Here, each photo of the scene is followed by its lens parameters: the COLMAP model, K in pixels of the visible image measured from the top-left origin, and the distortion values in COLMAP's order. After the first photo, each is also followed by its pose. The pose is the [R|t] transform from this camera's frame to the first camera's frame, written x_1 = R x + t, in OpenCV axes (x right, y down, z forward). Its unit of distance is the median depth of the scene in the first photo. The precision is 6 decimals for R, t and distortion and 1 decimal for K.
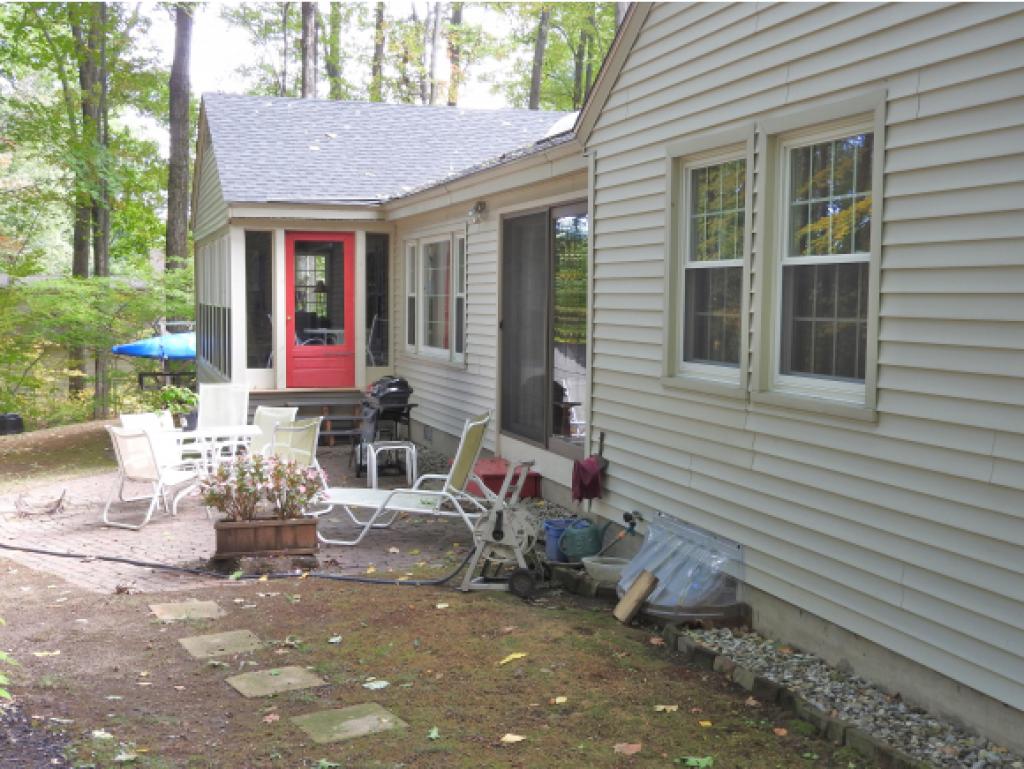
lens RADIAL K [[1204.3, 0, 511.3], [0, 1204.3, 385.5], [0, 0, 1]] dist [0.017343, 0.000000]
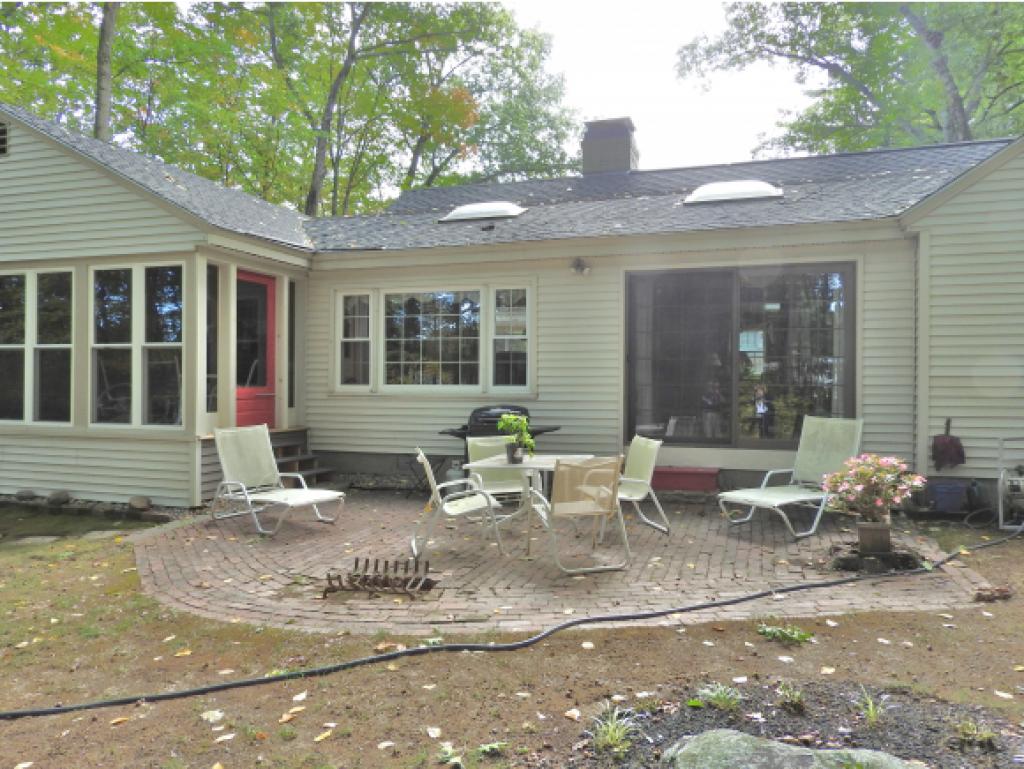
lens RADIAL K [[719.0, 0, 507.5], [0, 719.0, 389.0], [0, 0, 1]] dist [0.011767, -0.004479]
pose [[0.594145, -0.000684, 0.804357, -0.533101], [0.056171, 0.997594, -0.040643, 0.004498], [-0.802394, 0.069330, 0.592754, 0.505100]]
